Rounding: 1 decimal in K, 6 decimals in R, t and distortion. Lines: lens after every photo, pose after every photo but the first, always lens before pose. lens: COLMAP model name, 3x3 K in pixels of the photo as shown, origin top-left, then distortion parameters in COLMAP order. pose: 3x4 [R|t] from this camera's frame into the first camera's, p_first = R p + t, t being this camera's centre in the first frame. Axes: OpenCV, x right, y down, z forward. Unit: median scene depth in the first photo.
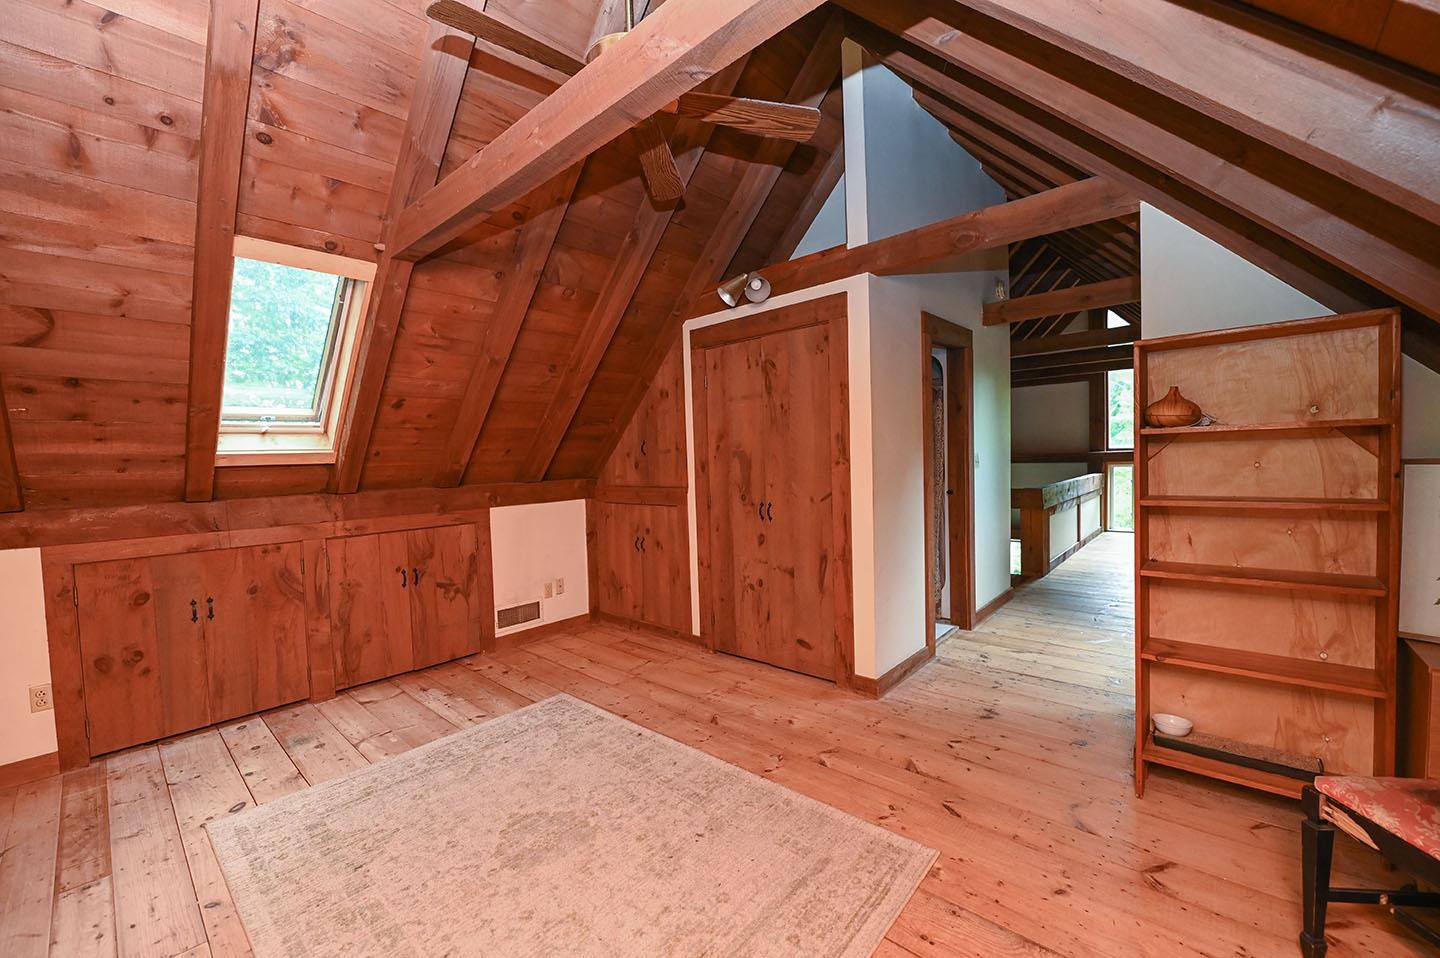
lens RADIAL K [[574.3, 0, 720.6], [0, 574.3, 474.6], [0, 0, 1]] dist [-0.017624, -0.000155]
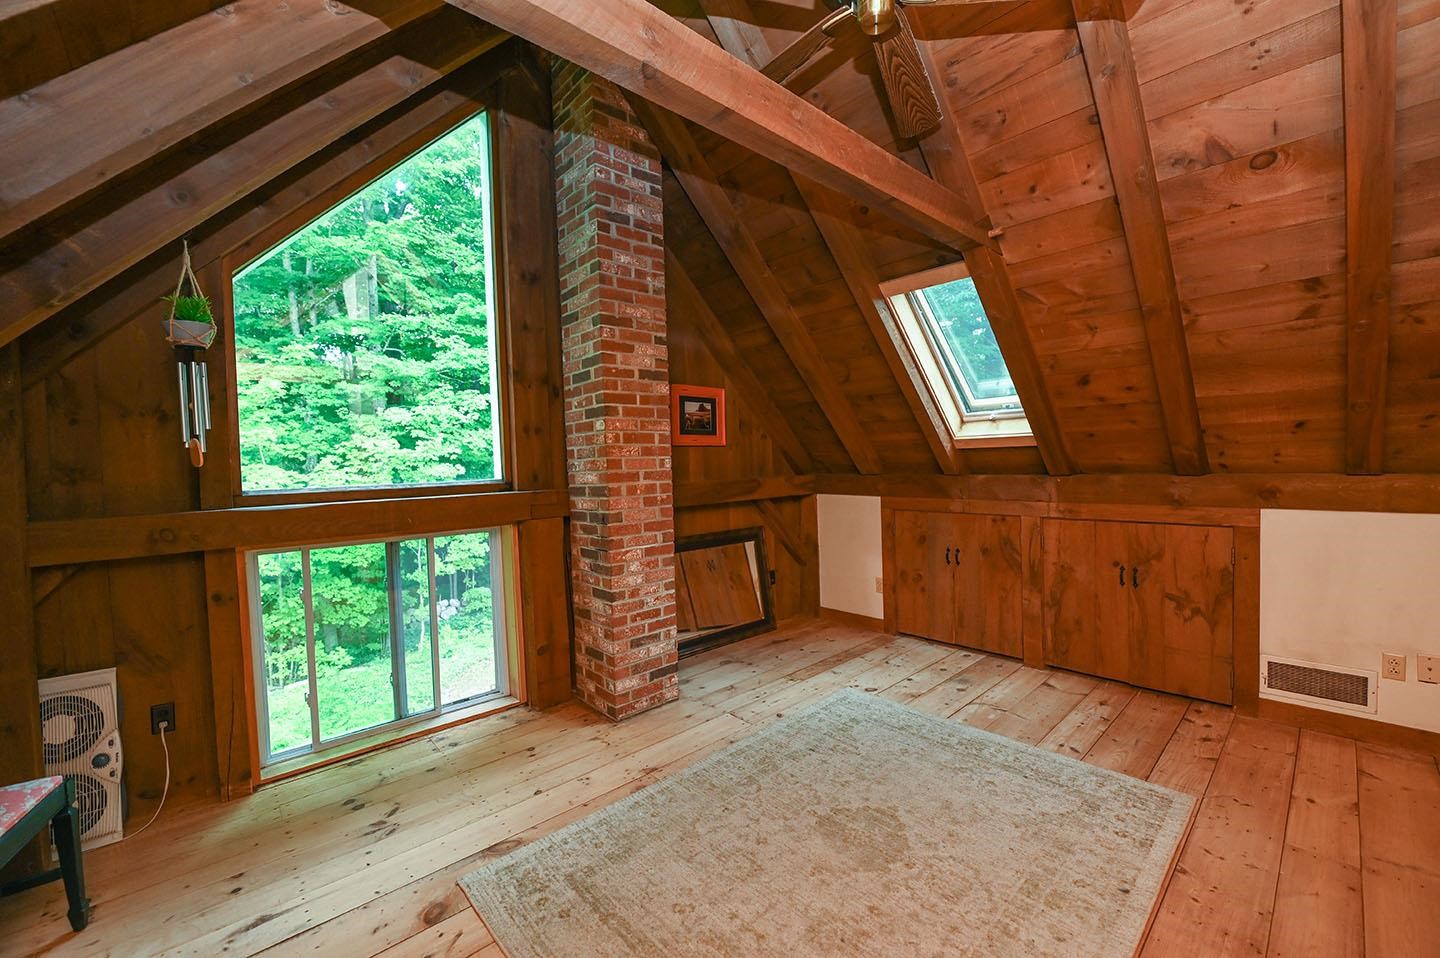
lens RADIAL K [[574.3, 0, 719.3], [0, 574.3, 480.9], [0, 0, 1]] dist [-0.017624, -0.000155]
pose [[-0.102677, 0.068338, -0.992364, 0.392475], [0.000202, 0.997639, 0.068681, -0.026372], [0.994715, 0.006851, -0.102448, 0.497482]]
